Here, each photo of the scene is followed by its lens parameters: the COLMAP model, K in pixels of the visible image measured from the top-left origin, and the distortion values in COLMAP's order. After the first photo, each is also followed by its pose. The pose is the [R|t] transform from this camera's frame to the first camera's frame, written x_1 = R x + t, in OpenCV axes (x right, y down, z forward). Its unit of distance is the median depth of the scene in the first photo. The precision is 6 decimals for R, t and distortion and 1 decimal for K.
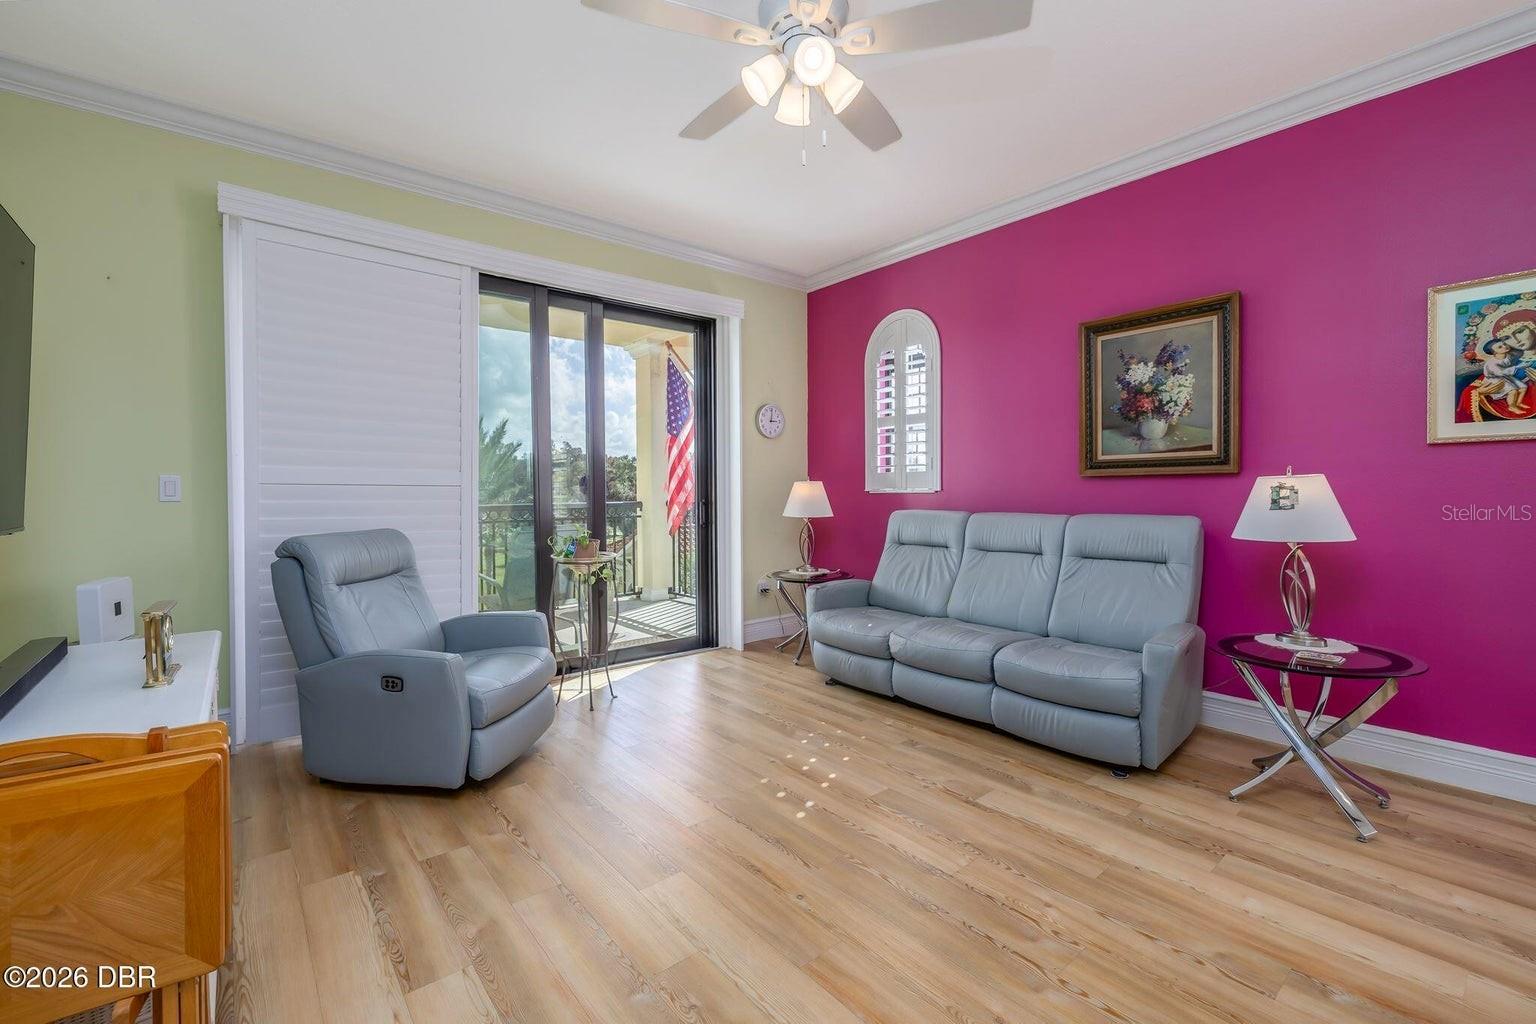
lens RADIAL K [[652.6, 0, 763.2], [0, 652.6, 502.9], [0, 0, 1]] dist [-0.000099, 0.000472]
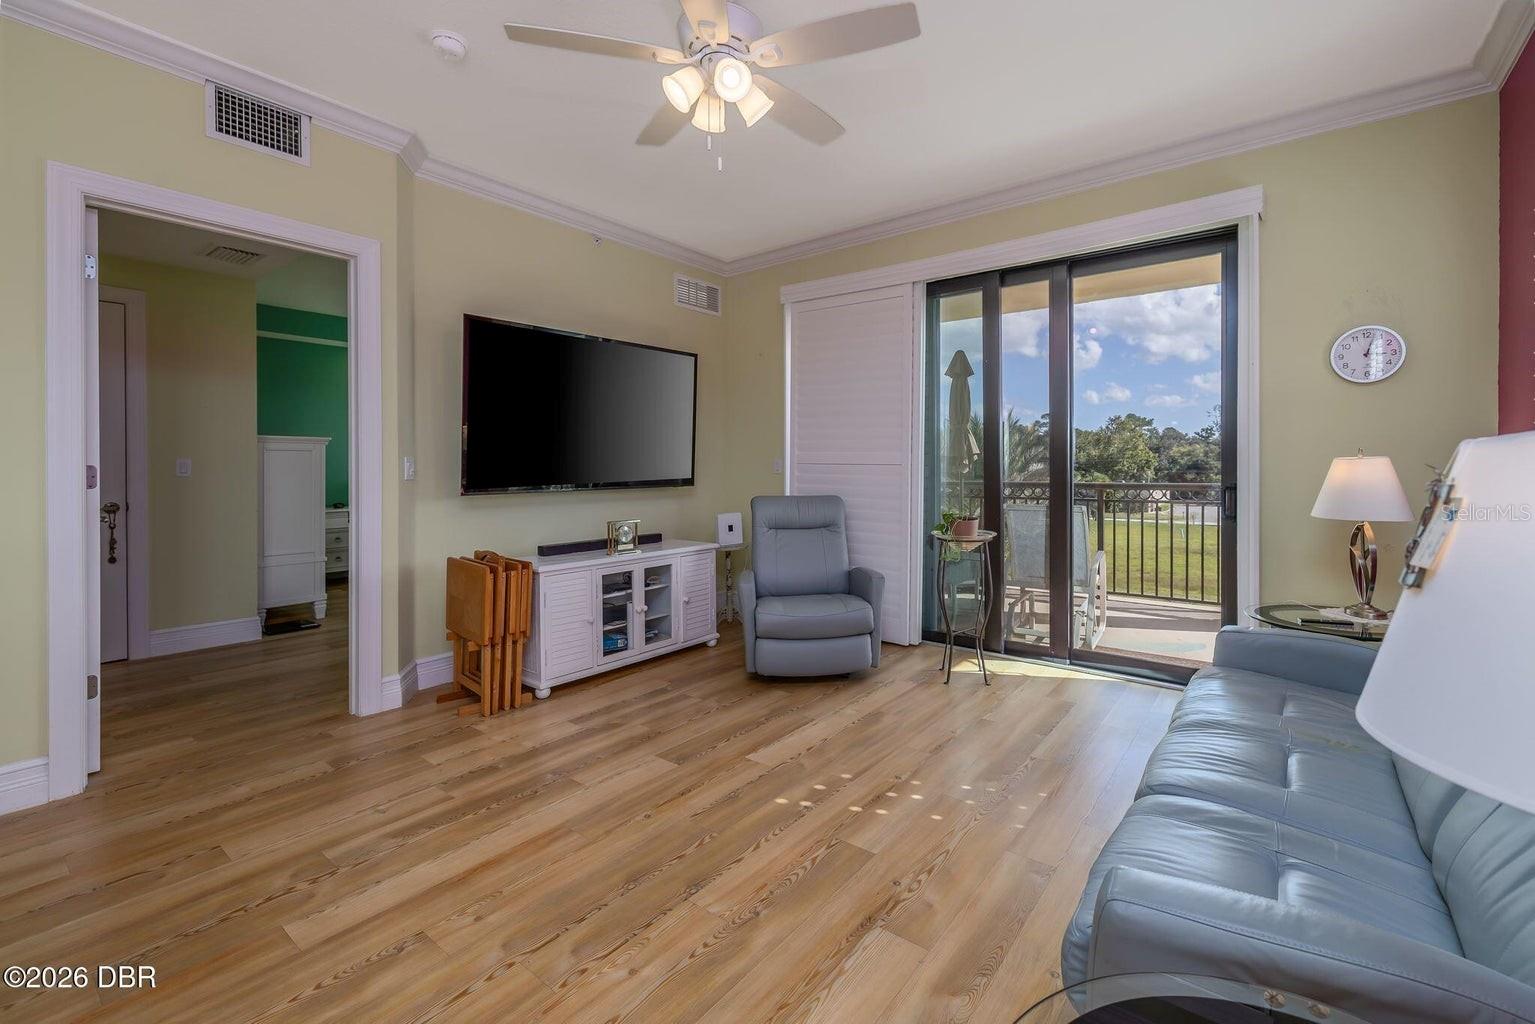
lens RADIAL K [[652.2, 0, 793.5], [0, 652.2, 465.8], [0, 0, 1]] dist [-0.000099, 0.000472]
pose [[0.229902, 0.003443, -0.973208, 0.978857], [-0.019696, 0.999805, -0.001116, -0.026827], [0.973014, 0.019425, 0.229925, 0.752452]]
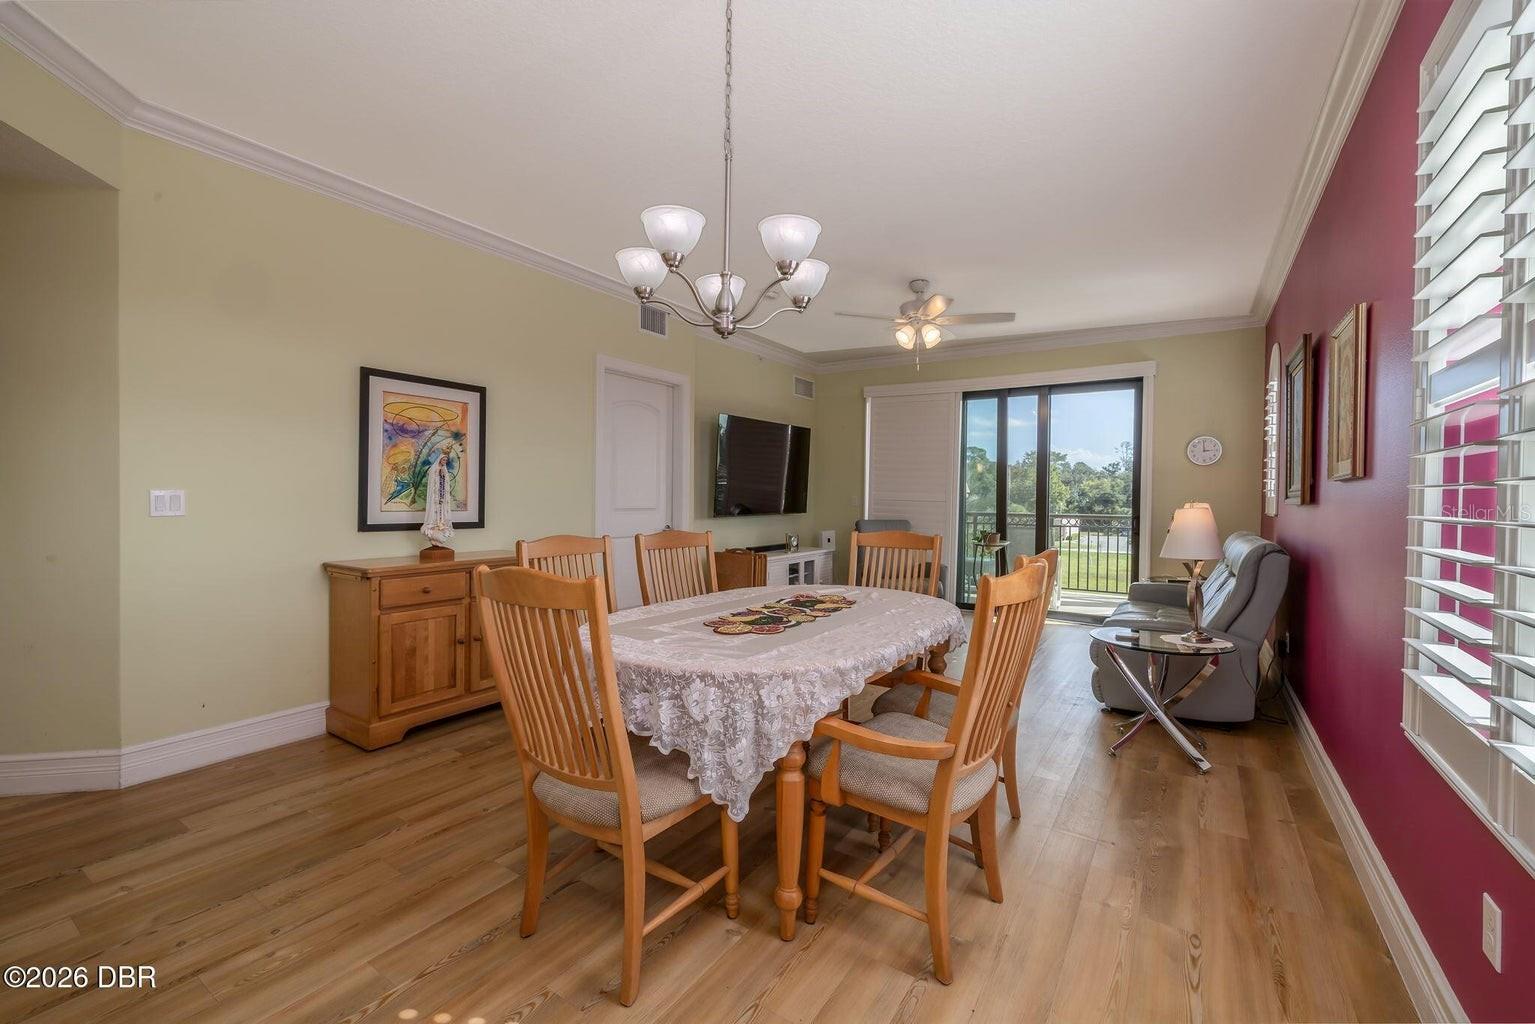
lens RADIAL K [[652.2, 0, 775.6], [0, 652.2, 493.5], [0, 0, 1]] dist [-0.000099, 0.000472]
pose [[0.314236, 0.006767, -0.949321, 1.846703], [-0.032337, 0.999471, -0.003579, -0.037360], [0.948794, 0.031823, 0.314289, -0.193034]]
